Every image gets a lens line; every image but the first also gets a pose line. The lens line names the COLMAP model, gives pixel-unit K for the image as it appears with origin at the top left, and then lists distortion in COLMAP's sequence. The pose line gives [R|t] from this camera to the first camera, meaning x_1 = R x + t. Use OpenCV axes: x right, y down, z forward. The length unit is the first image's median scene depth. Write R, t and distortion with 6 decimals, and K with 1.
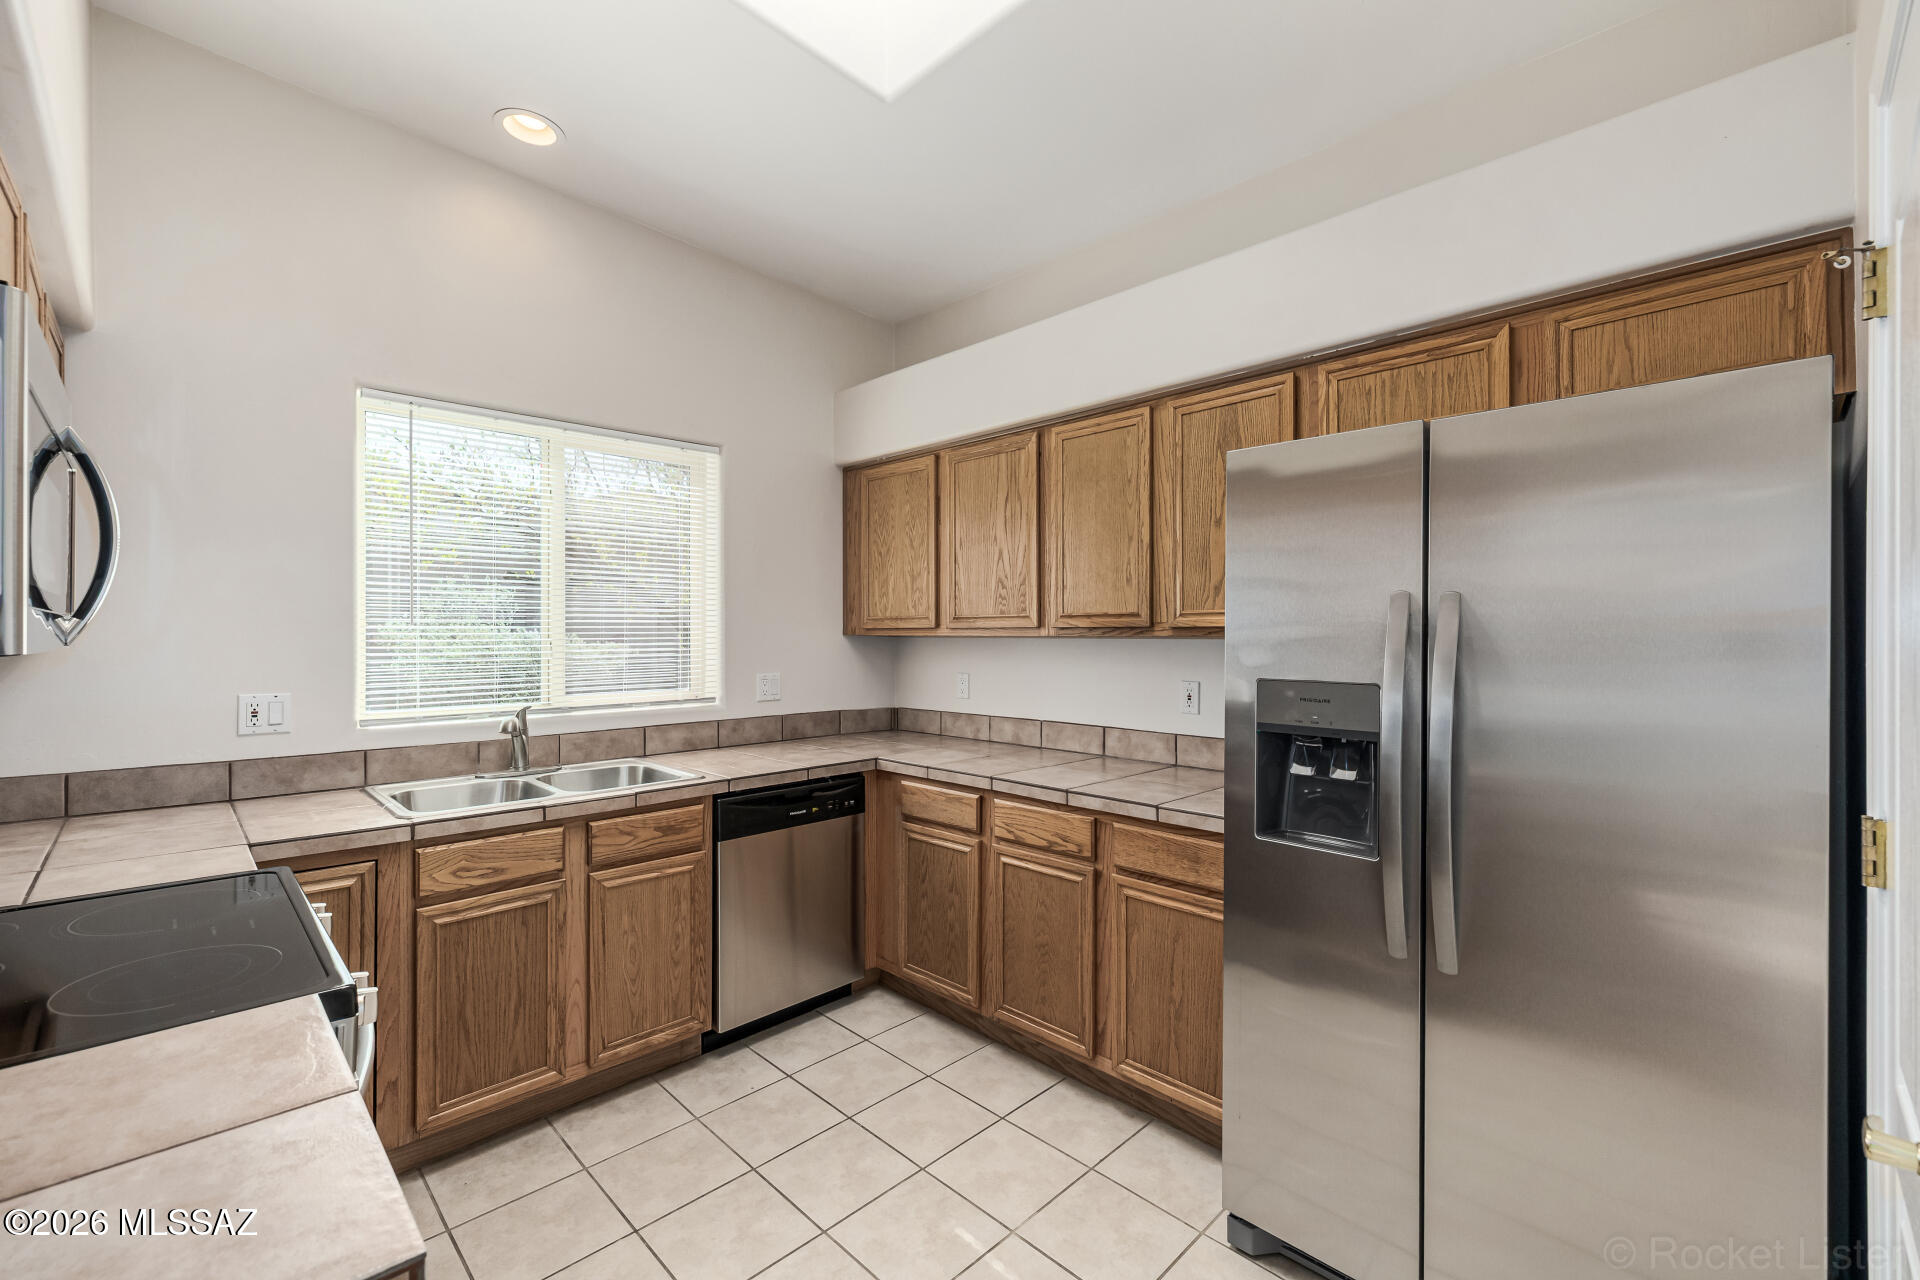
lens RADIAL K [[808.9, 0, 981.6], [0, 808.9, 631.0], [0, 0, 1]] dist [0.000081, 0.000125]
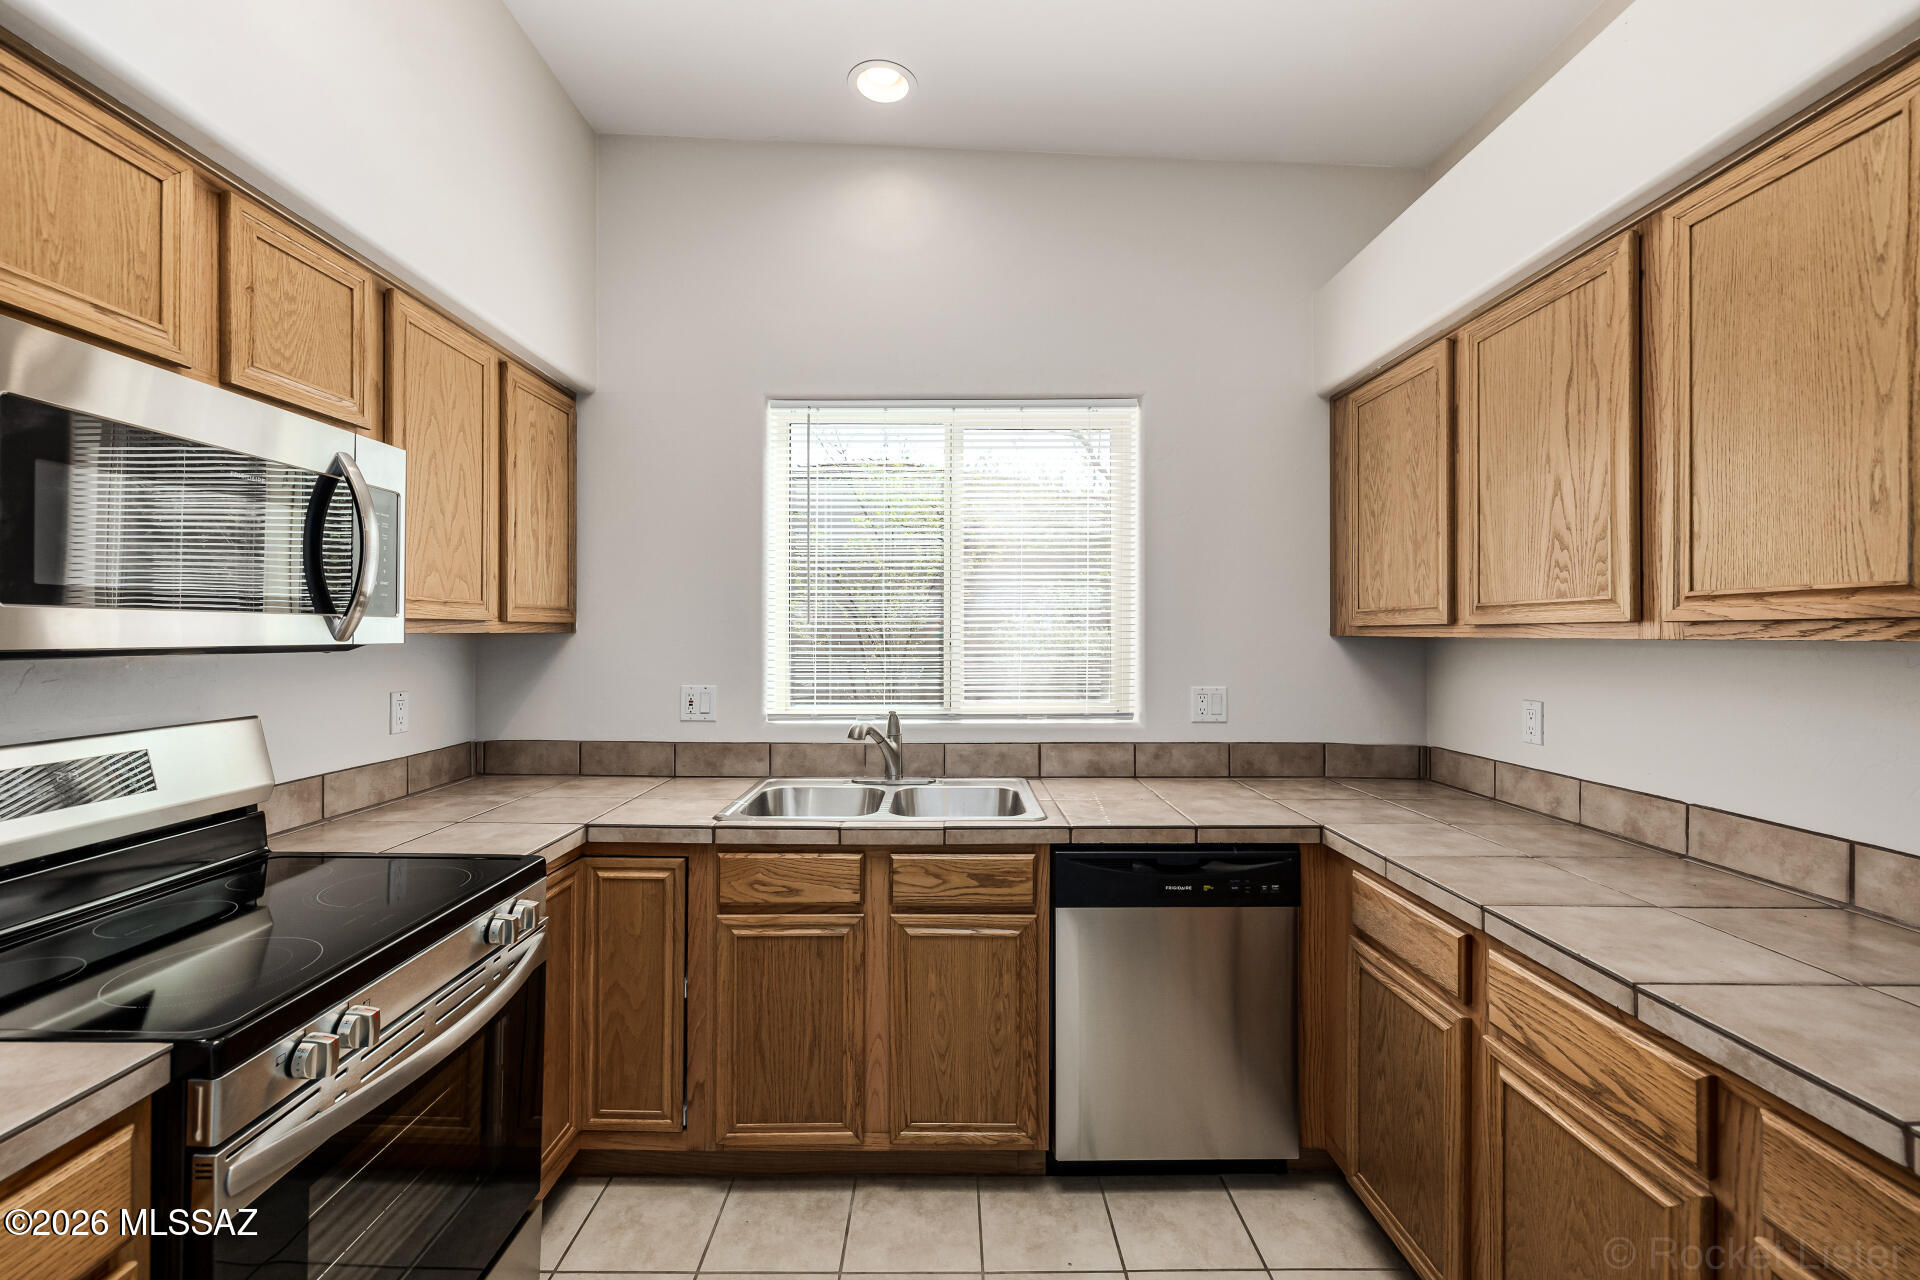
lens RADIAL K [[821.9, 0, 949.1], [0, 821.9, 629.6], [0, 0, 1]] dist [0.000361, 0.000602]
pose [[0.696972, -0.001171, -0.717097, 0.150606], [-0.000078, 0.999999, -0.001709, 0.001242], [0.717098, 0.001247, 0.696971, 0.370532]]
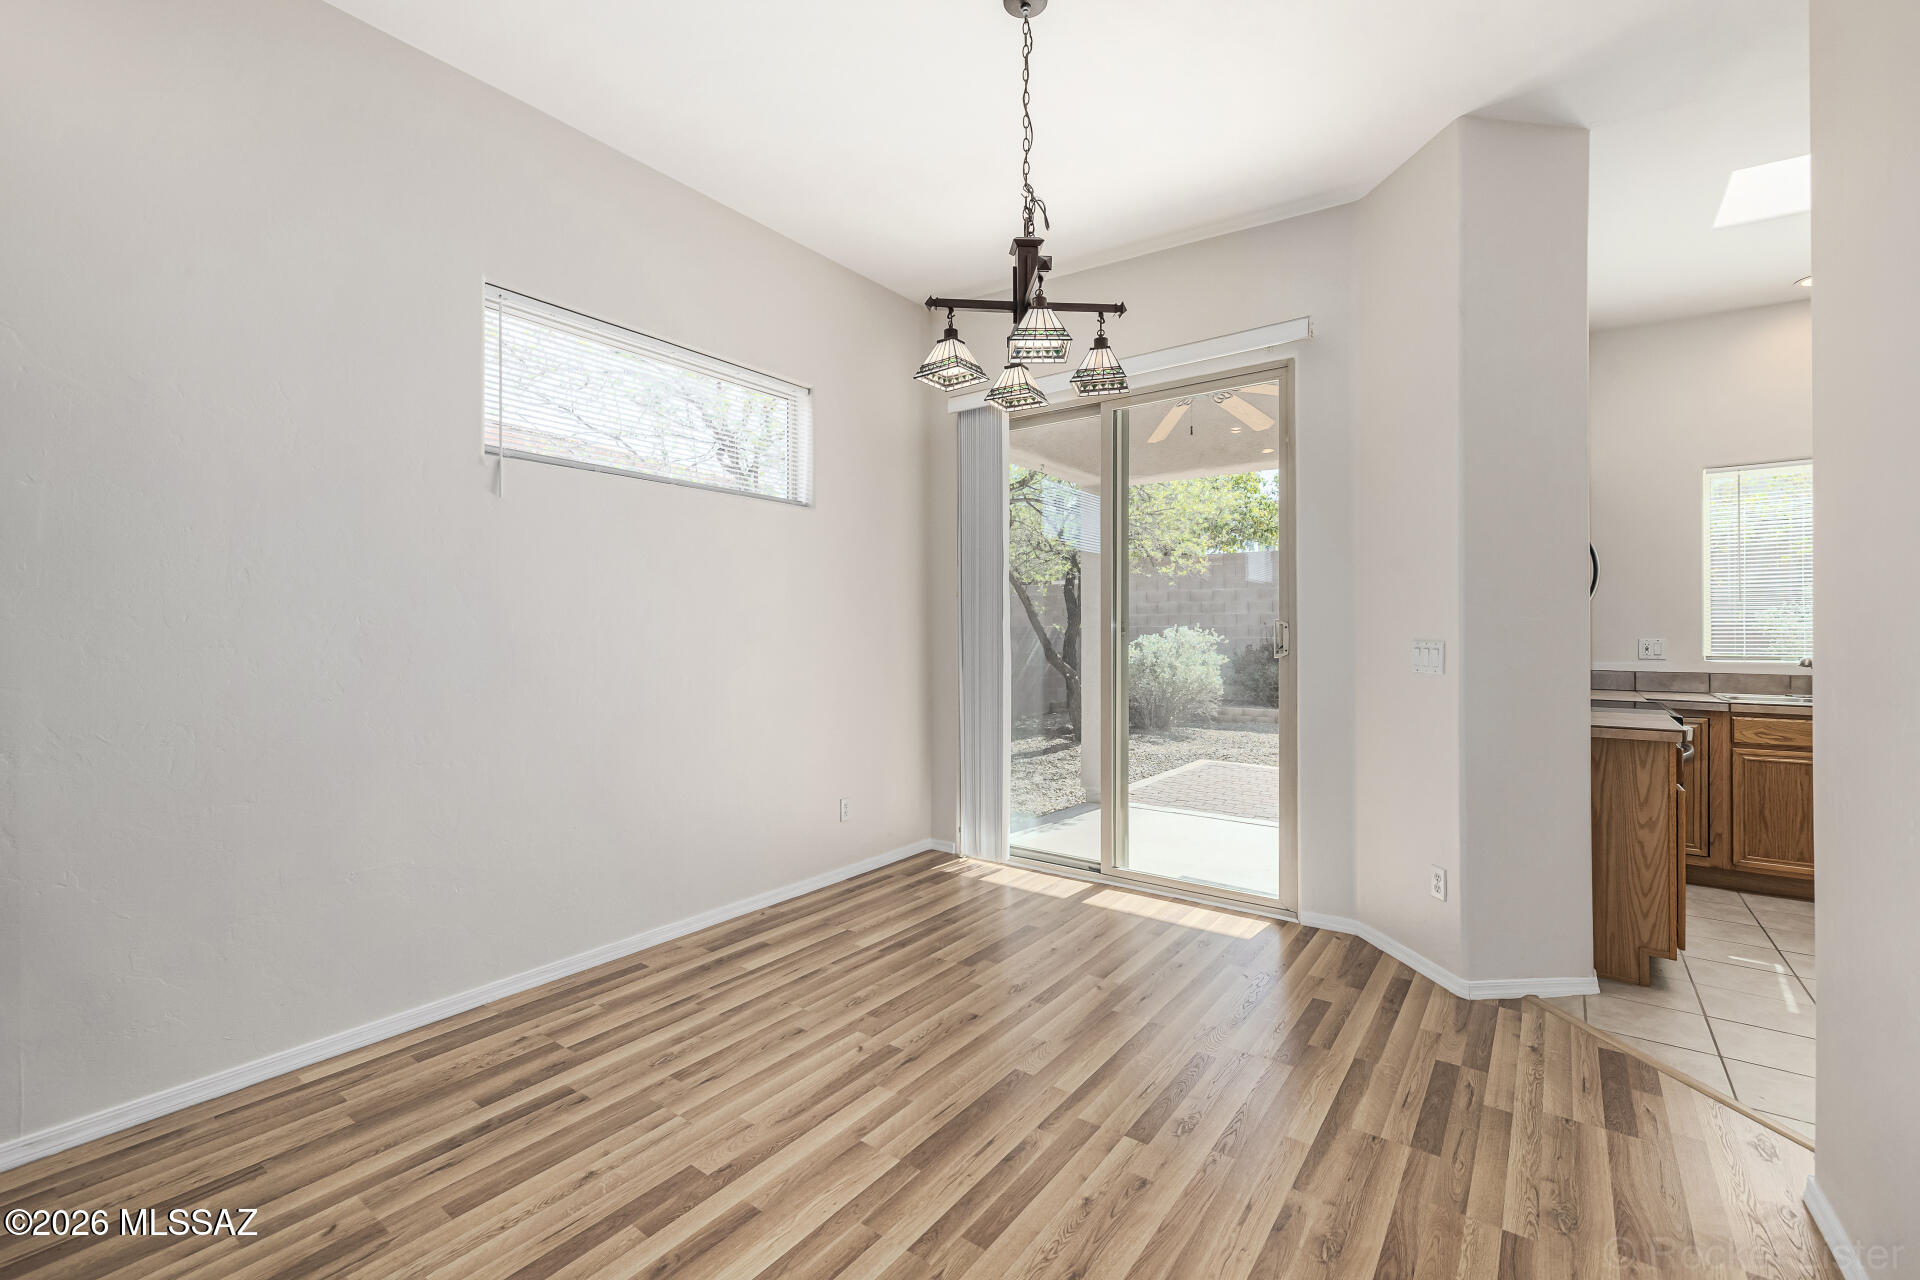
lens RADIAL K [[802.5, 0, 926.4], [0, 802.5, 632.4], [0, 0, 1]] dist [-0.000976, 0.000359]
pose [[0.106296, -0.003191, -0.994329, 0.714185], [0.001877, 0.999994, -0.003008, 0.053295], [0.994333, -0.001547, 0.106301, -0.794260]]
